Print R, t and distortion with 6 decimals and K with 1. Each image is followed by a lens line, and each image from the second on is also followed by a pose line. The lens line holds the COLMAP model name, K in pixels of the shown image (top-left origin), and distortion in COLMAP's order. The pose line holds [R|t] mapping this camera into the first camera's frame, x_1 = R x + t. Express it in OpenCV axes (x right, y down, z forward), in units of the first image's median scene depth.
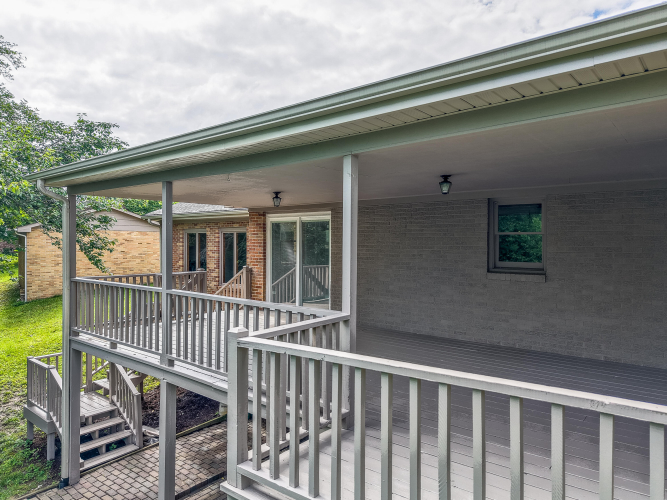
lens RADIAL K [[451.9, 0, 331.8], [0, 451.9, 252.6], [0, 0, 1]] dist [0.009603, -0.002597]
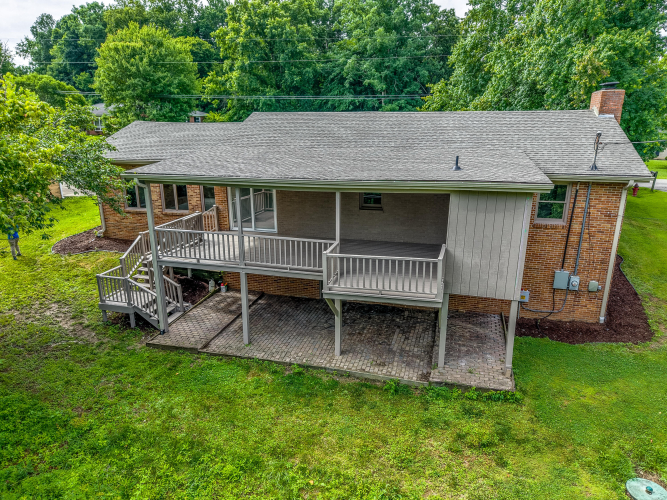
lens RADIAL K [[447.4, 0, 323.1], [0, 447.4, 248.6], [0, 0, 1]] dist [0.011896, -0.001784]
pose [[0.917936, -0.120482, 0.377991, -0.579340], [0.019290, 0.965199, 0.260805, -0.293871], [-0.396259, -0.232112, 0.888315, -0.810154]]
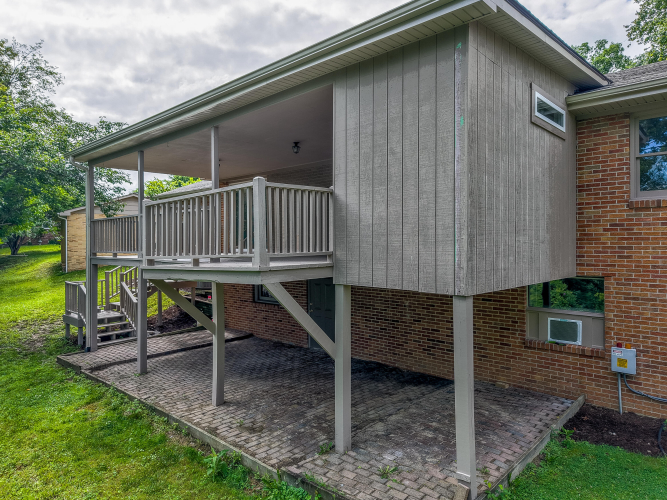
lens RADIAL K [[446.1, 0, 333.5], [0, 446.1, 250.0], [0, 0, 1]] dist [0.002766, -0.000527]
pose [[0.998231, -0.010589, -0.058496, 0.313720], [0.010291, 0.999932, -0.005406, 0.160185], [0.058550, 0.004794, 0.998273, -0.439158]]
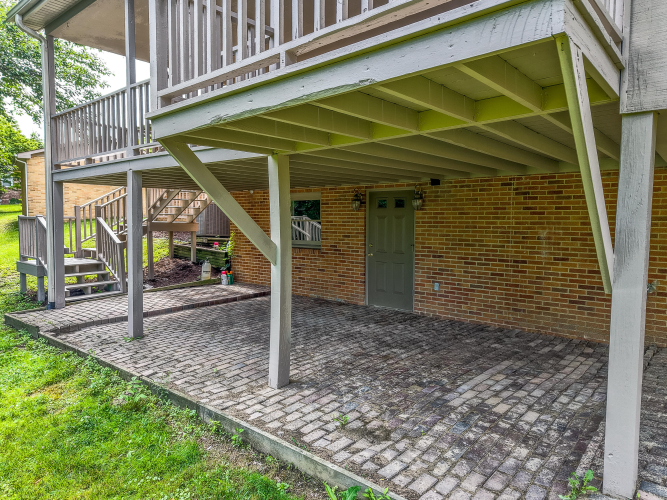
lens RADIAL K [[451.9, 0, 331.8], [0, 451.9, 252.6], [0, 0, 1]] dist [0.009603, -0.002597]
pose [[0.999864, 0.003084, -0.016180, 0.087960], [-0.002210, 0.998552, 0.053755, 0.285349], [0.016322, -0.053712, 0.998423, -0.057497]]
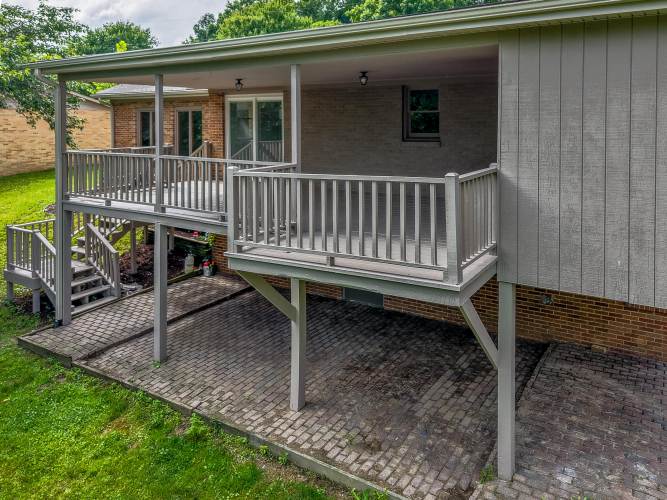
lens RADIAL K [[507.9, 0, 358.2], [0, 507.9, 135.2], [0, 0, 1]] dist [-0.001361, 0.003275]
pose [[0.989230, -0.011423, 0.145926, -0.002418], [0.010361, 0.999914, 0.008039, 0.010761], [-0.146005, -0.006441, 0.989263, -0.380832]]
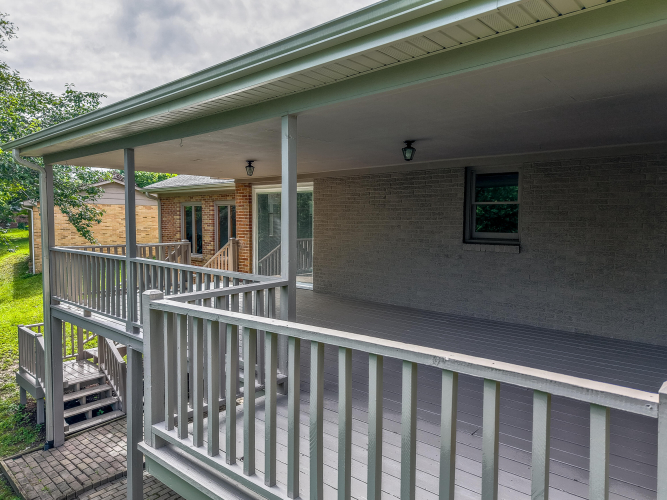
lens RADIAL K [[451.9, 0, 331.8], [0, 451.9, 252.6], [0, 0, 1]] dist [0.009603, -0.002597]
pose [[0.999456, 0.005123, -0.032587, 0.076360], [-0.003418, 0.998631, 0.052189, 0.011443], [0.032810, -0.052050, 0.998105, 0.010877]]
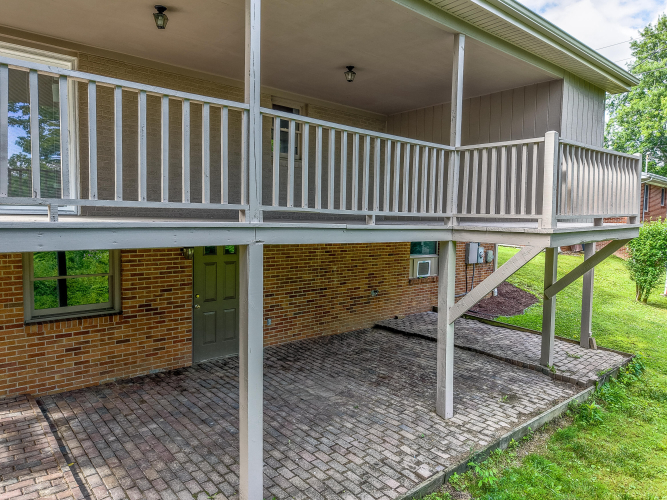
lens RADIAL K [[458.5, 0, 327.0], [0, 458.5, 248.4], [0, 0, 1]] dist [0.003201, -0.000092]
pose [[0.180949, -0.068359, 0.981114, -0.696913], [0.006465, 0.997643, 0.068318, 0.165147], [-0.983471, -0.006019, 0.180965, 0.526221]]
